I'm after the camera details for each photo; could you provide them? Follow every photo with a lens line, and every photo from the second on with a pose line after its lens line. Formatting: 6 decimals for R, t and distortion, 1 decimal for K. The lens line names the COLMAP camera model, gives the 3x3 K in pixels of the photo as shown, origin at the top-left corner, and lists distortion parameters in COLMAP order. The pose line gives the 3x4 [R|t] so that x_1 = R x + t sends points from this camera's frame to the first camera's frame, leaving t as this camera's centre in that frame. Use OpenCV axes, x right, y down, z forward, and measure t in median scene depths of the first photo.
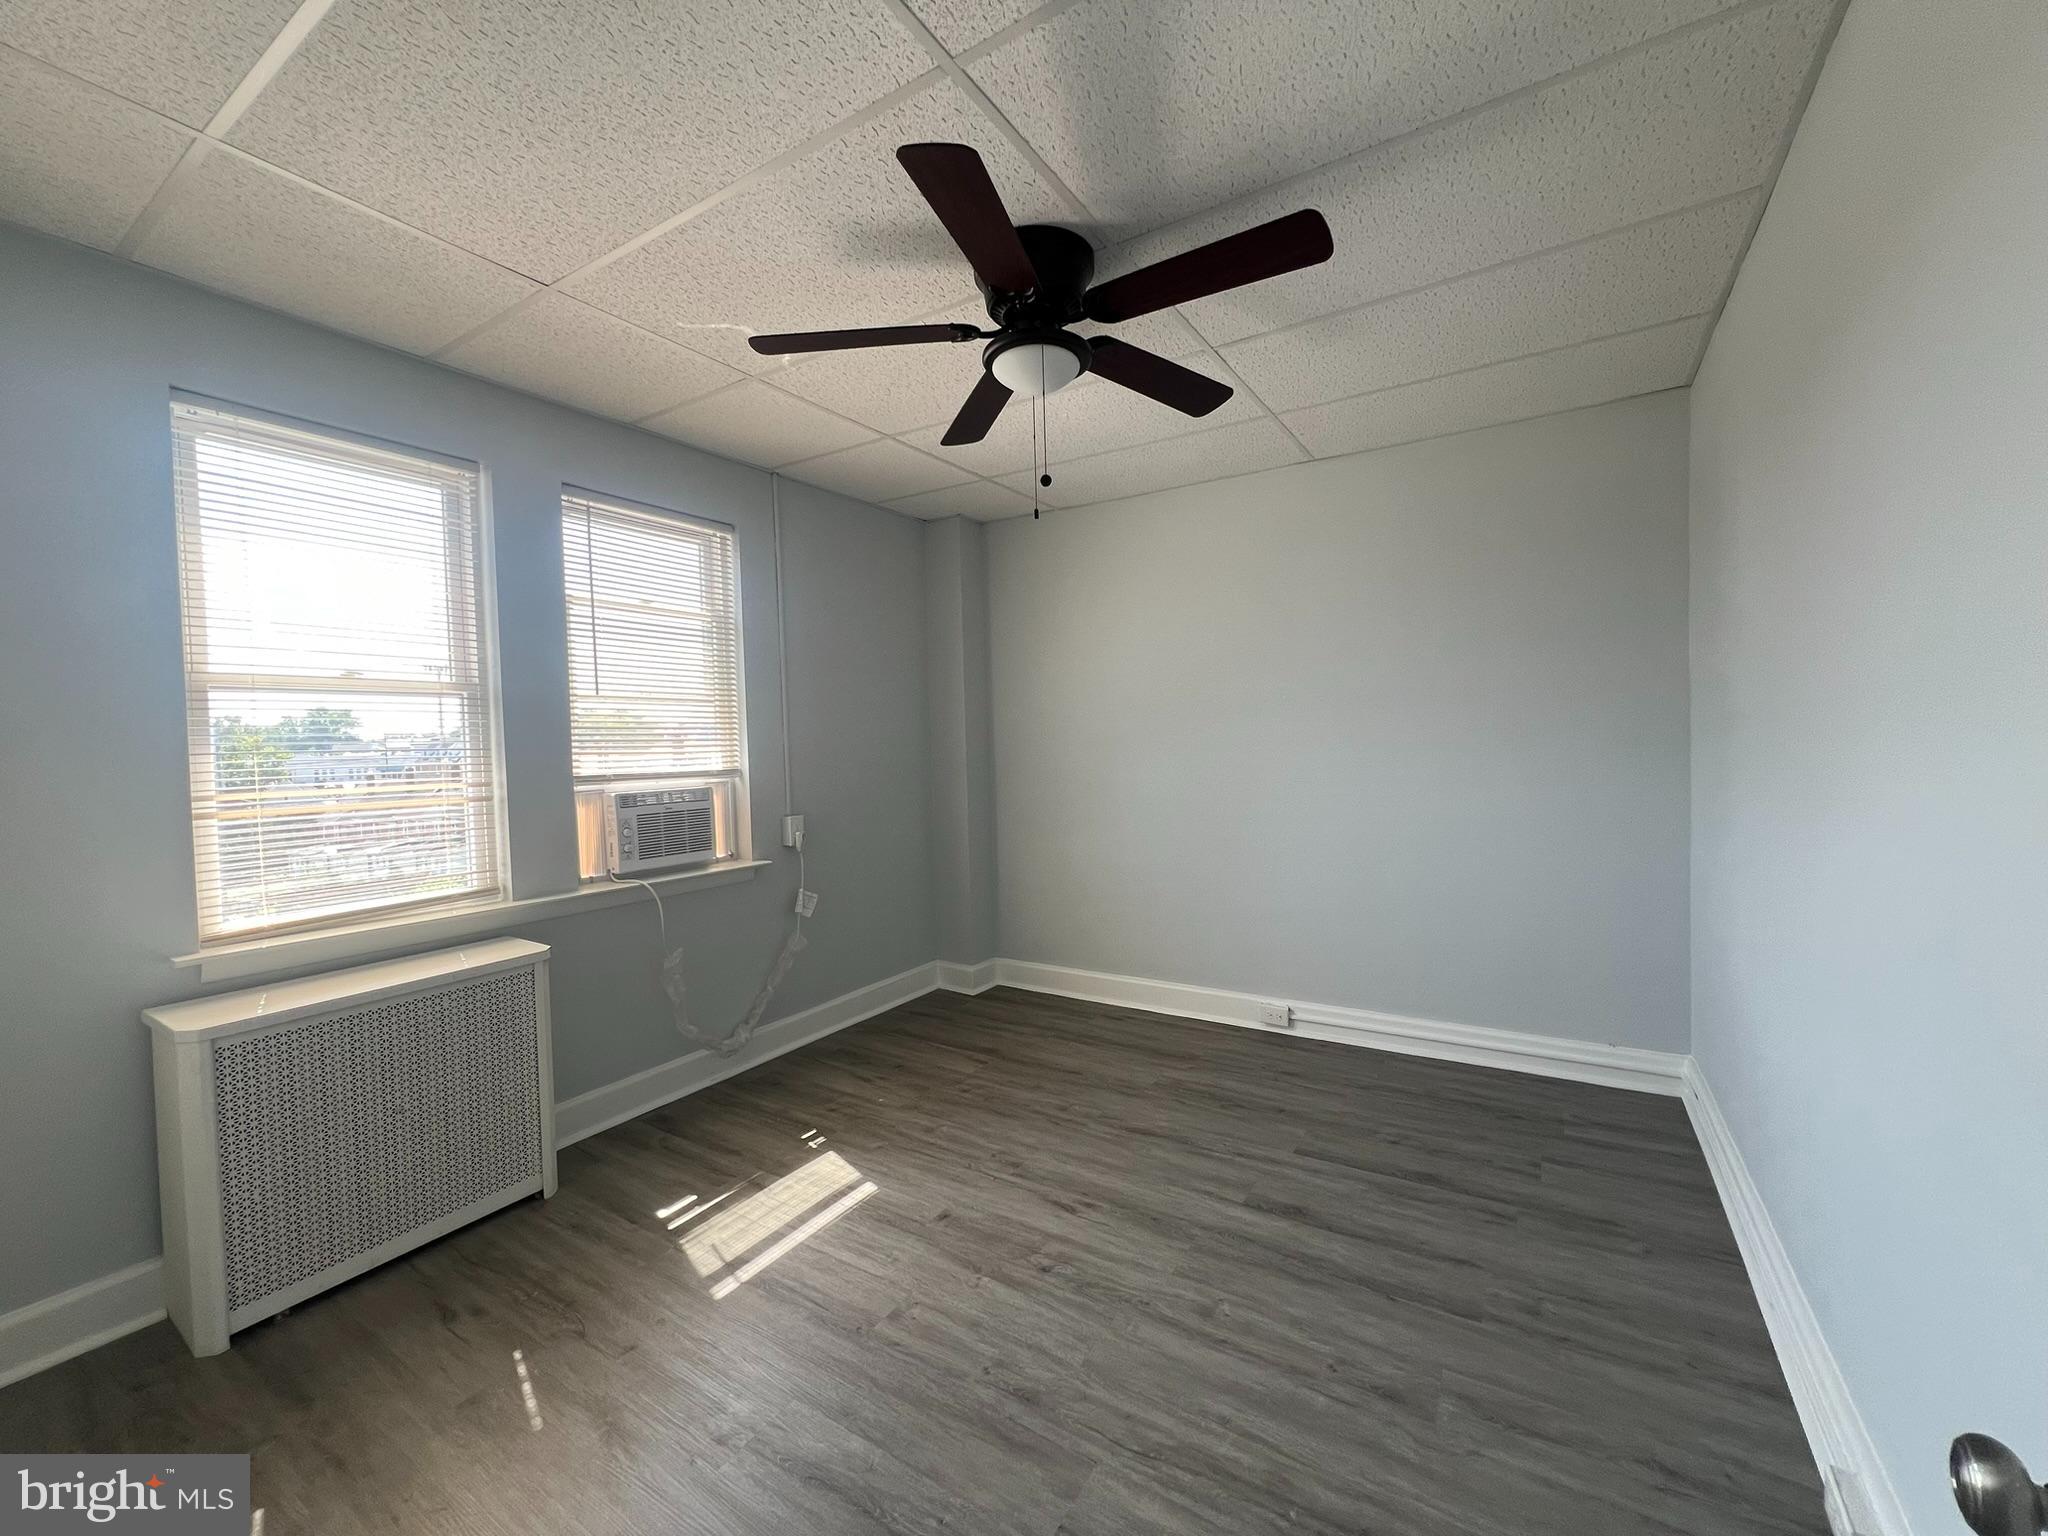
lens RADIAL K [[826.5, 0, 1038.7], [0, 826.5, 760.6], [0, 0, 1]] dist [-0.004053, 0.000986]
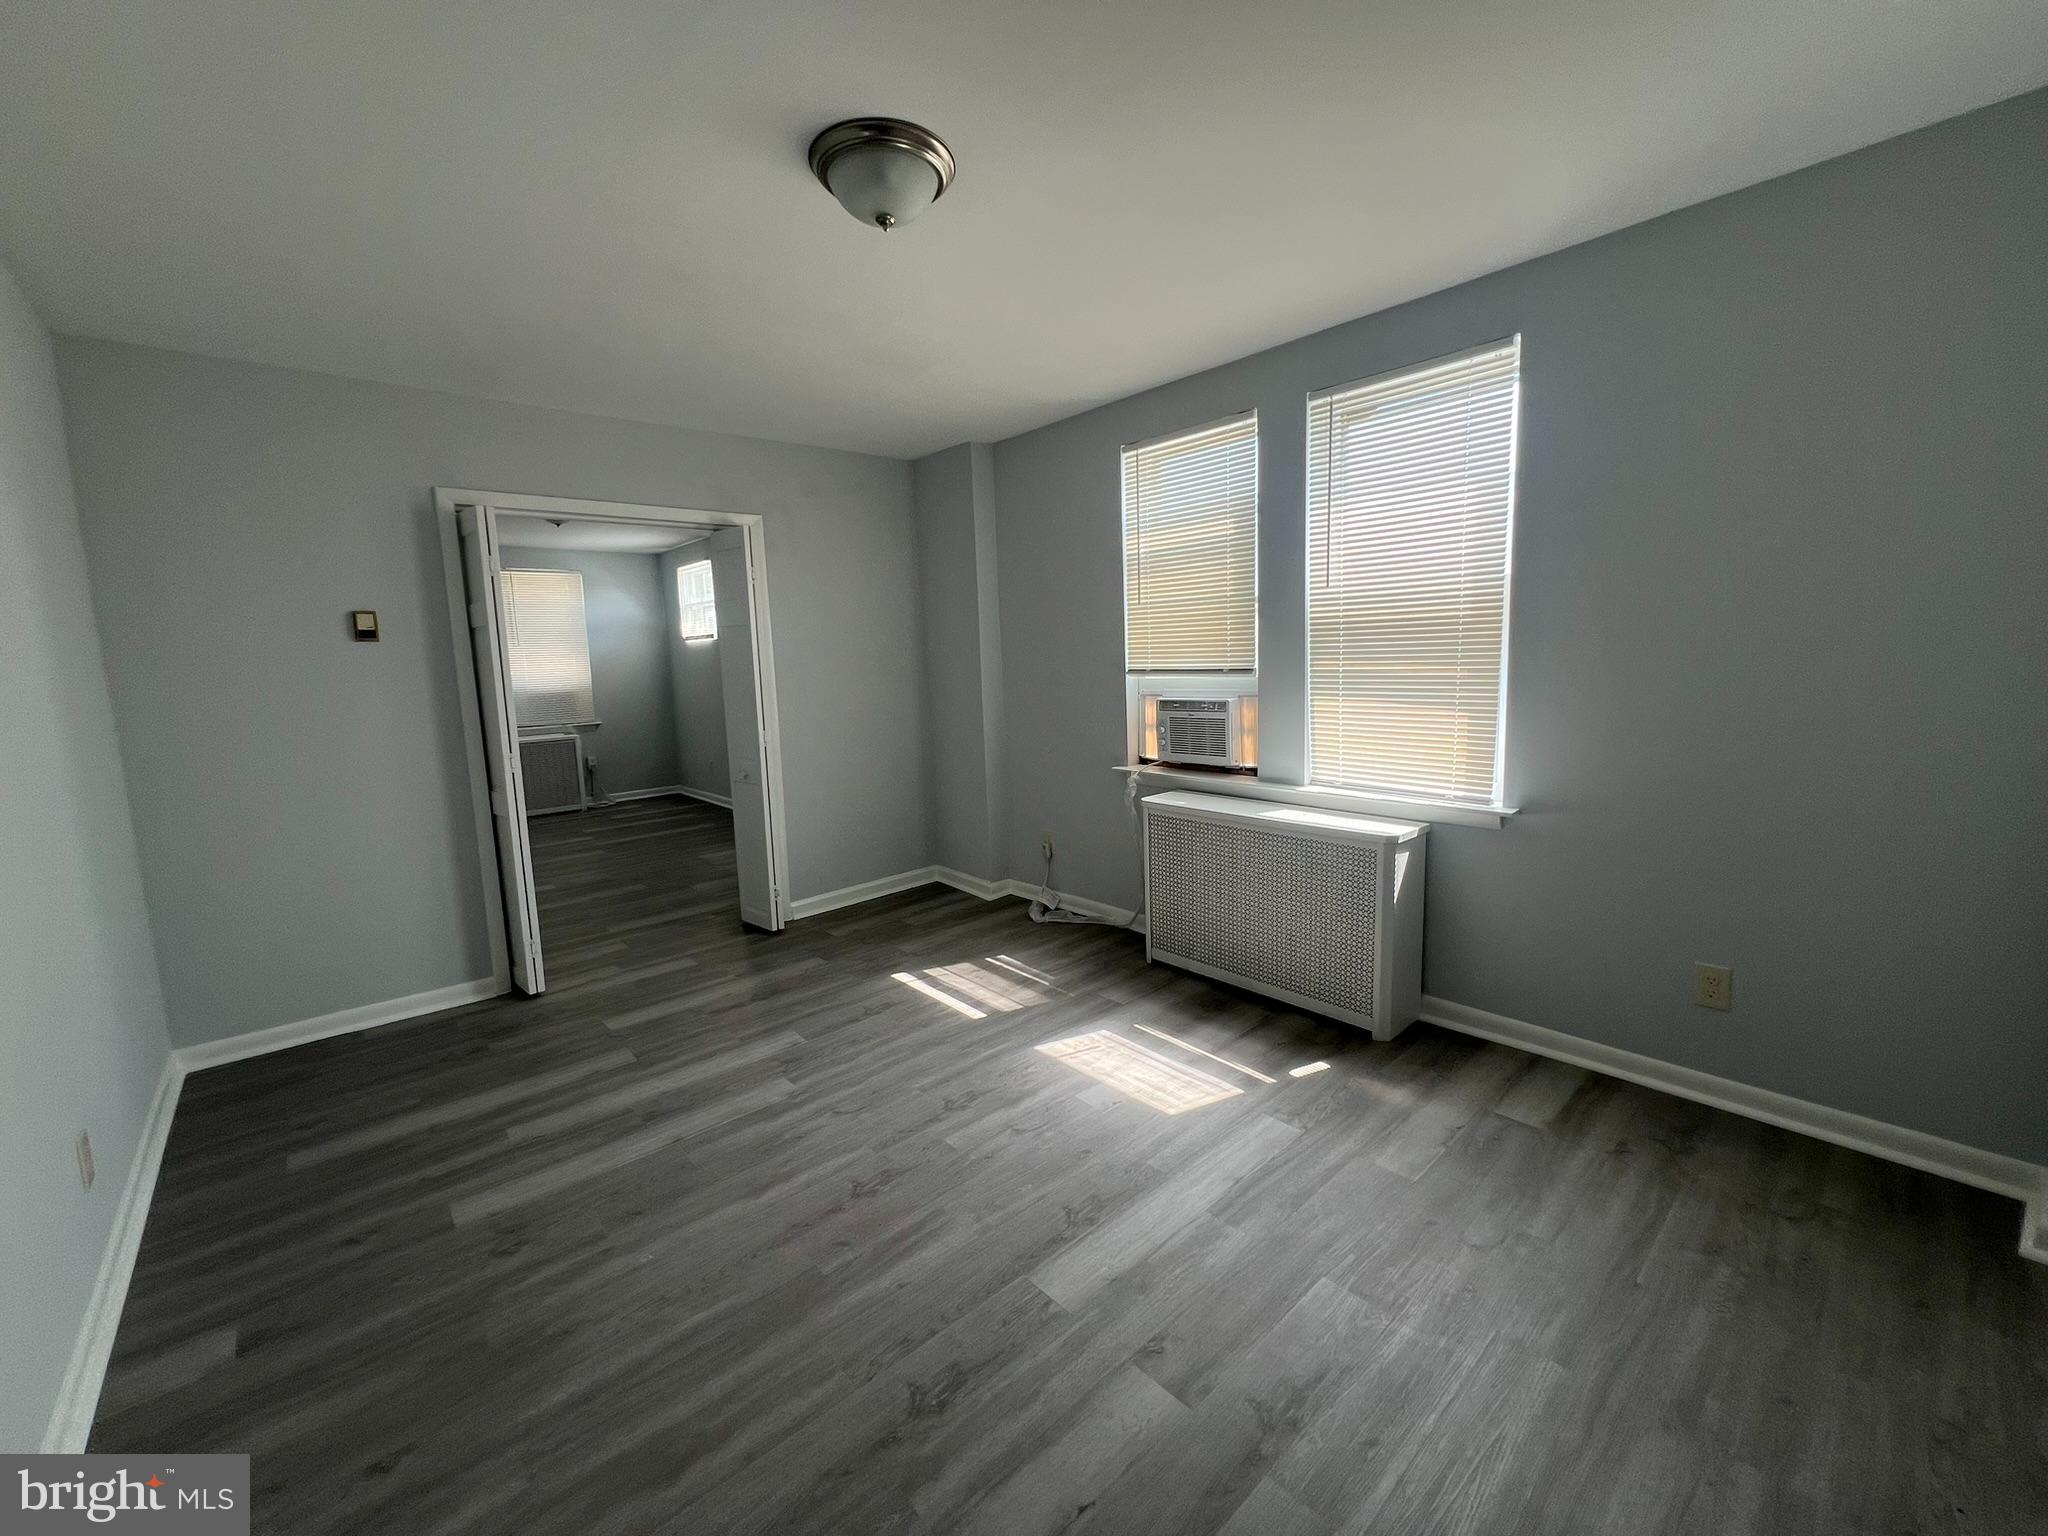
lens RADIAL K [[822.1, 0, 1023.3], [0, 822.1, 770.3], [0, 0, 1]] dist [-0.001253, 0.000756]
pose [[-0.288842, 0.177572, -0.940765, 0.855084], [0.020872, 0.983583, 0.179246, -0.091522], [0.957149, 0.032138, -0.287806, 1.293804]]
